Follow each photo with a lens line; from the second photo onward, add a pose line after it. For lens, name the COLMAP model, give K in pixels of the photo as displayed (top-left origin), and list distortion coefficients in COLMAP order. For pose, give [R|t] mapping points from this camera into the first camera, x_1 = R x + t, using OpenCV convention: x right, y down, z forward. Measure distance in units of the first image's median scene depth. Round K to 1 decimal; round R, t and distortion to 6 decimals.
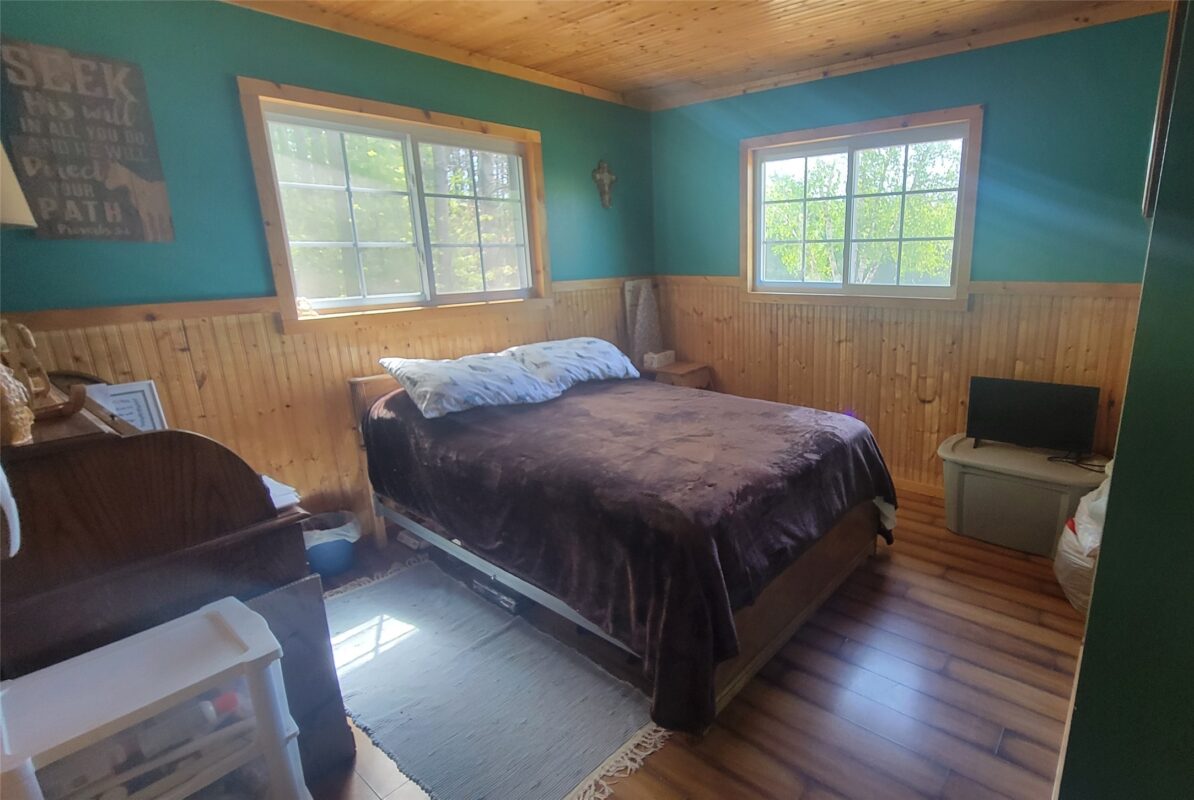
lens RADIAL K [[608.4, 0, 597.0], [0, 608.4, 400.0], [0, 0, 1]] dist [0.001640, 0.000223]
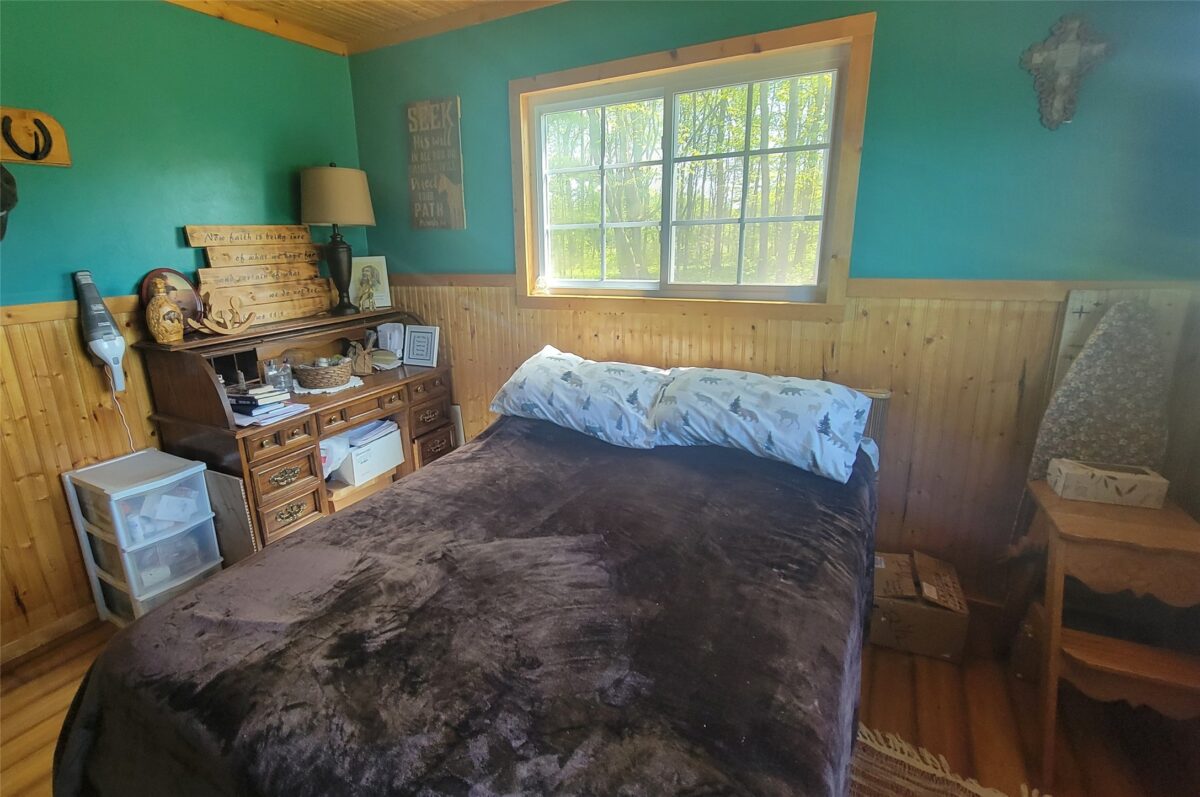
lens RADIAL K [[531.3, 0, 600.0], [0, 531.3, 398.5], [0, 0, 1]] dist [0.000349, 0.000318]
pose [[0.265731, 0.290723, -0.919167, 0.495911], [-0.201169, 0.949178, 0.242058, -0.210896], [0.942824, 0.120586, 0.310711, 0.816766]]
